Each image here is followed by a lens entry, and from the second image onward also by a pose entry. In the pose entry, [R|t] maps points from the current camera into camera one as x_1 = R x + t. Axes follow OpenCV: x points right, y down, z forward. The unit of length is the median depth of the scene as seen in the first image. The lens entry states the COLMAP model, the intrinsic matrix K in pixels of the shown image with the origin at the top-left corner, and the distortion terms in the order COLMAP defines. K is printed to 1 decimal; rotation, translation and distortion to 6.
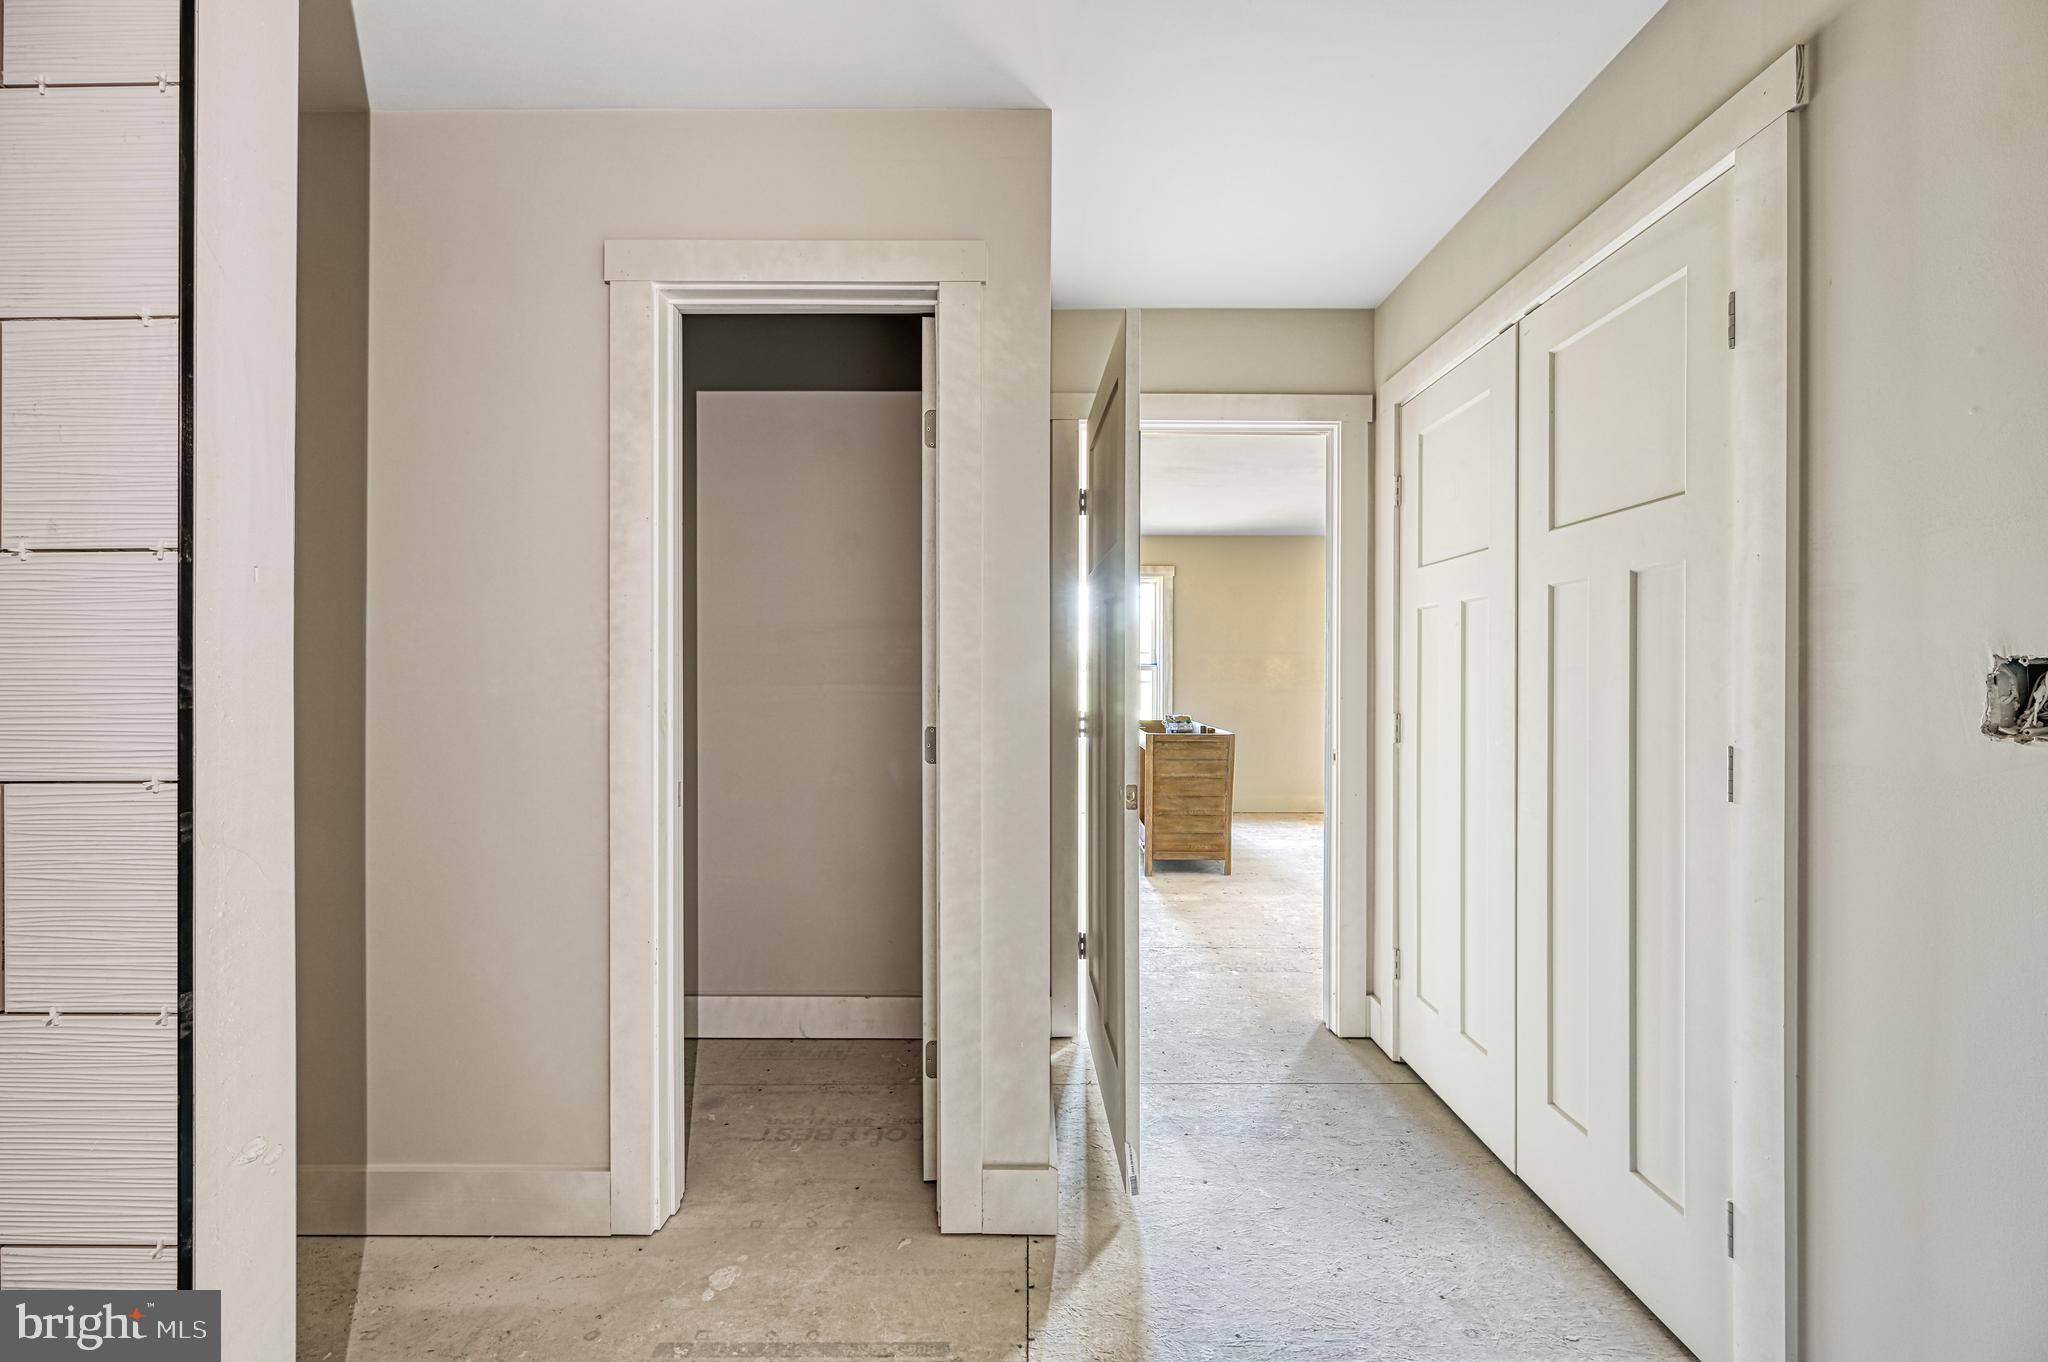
lens RADIAL K [[783.0, 0, 1024.7], [0, 783.0, 658.3], [0, 0, 1]] dist [-0.001923, -0.000361]
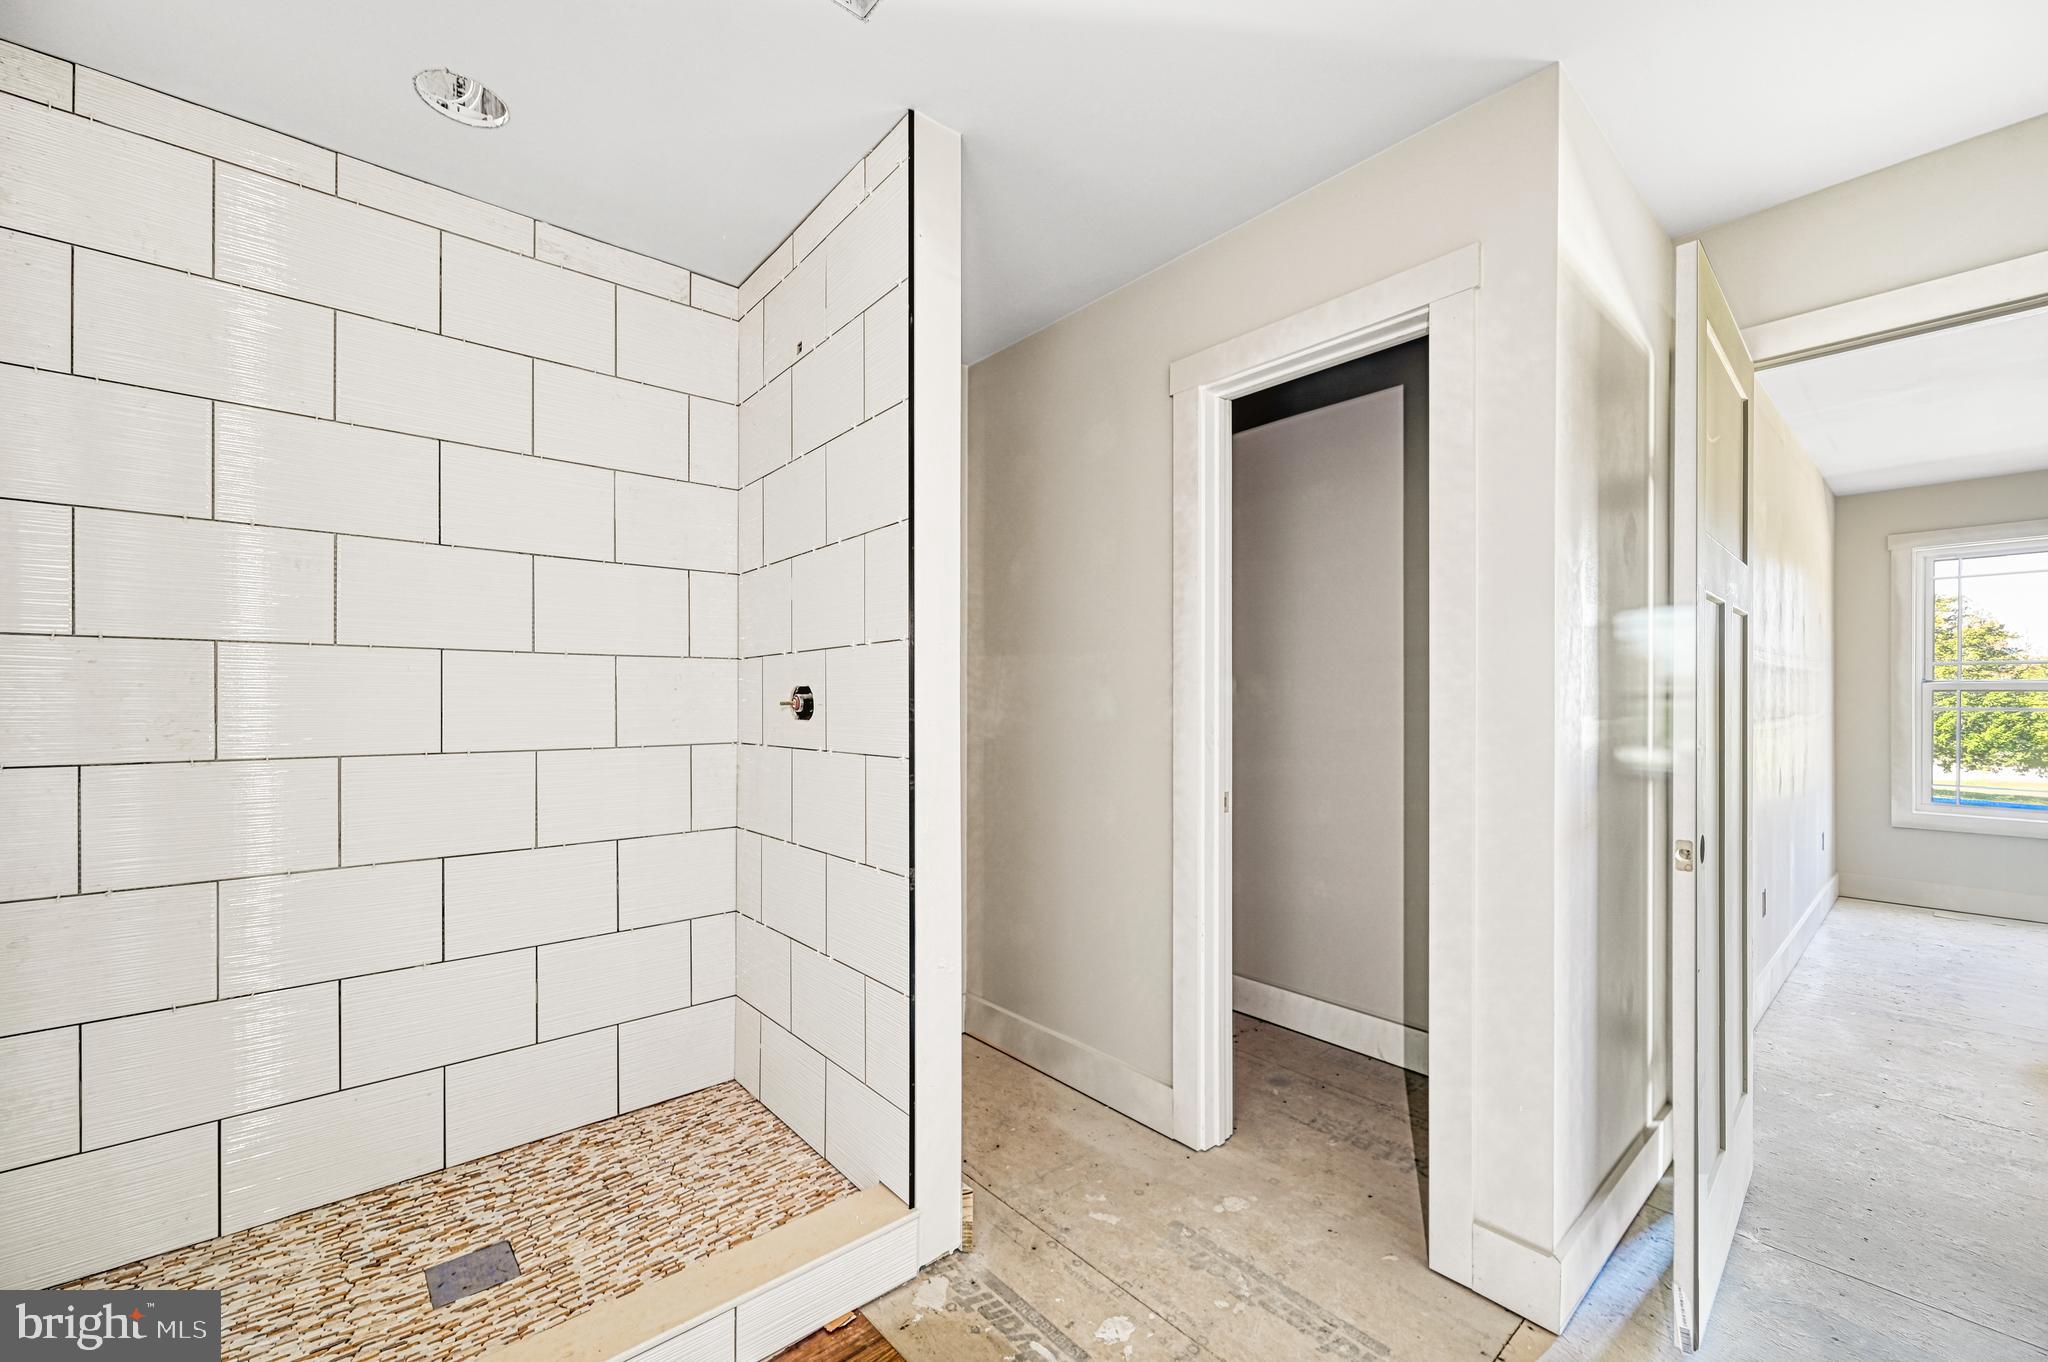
lens RADIAL K [[807.7, 0, 1026.1], [0, 807.7, 673.1], [0, 0, 1]] dist [-0.002335, 0.000233]
pose [[0.653350, -0.027544, -0.756555, 0.340454], [0.017762, 0.999621, -0.021054, -0.003911], [0.756848, 0.000318, 0.653591, -0.050913]]
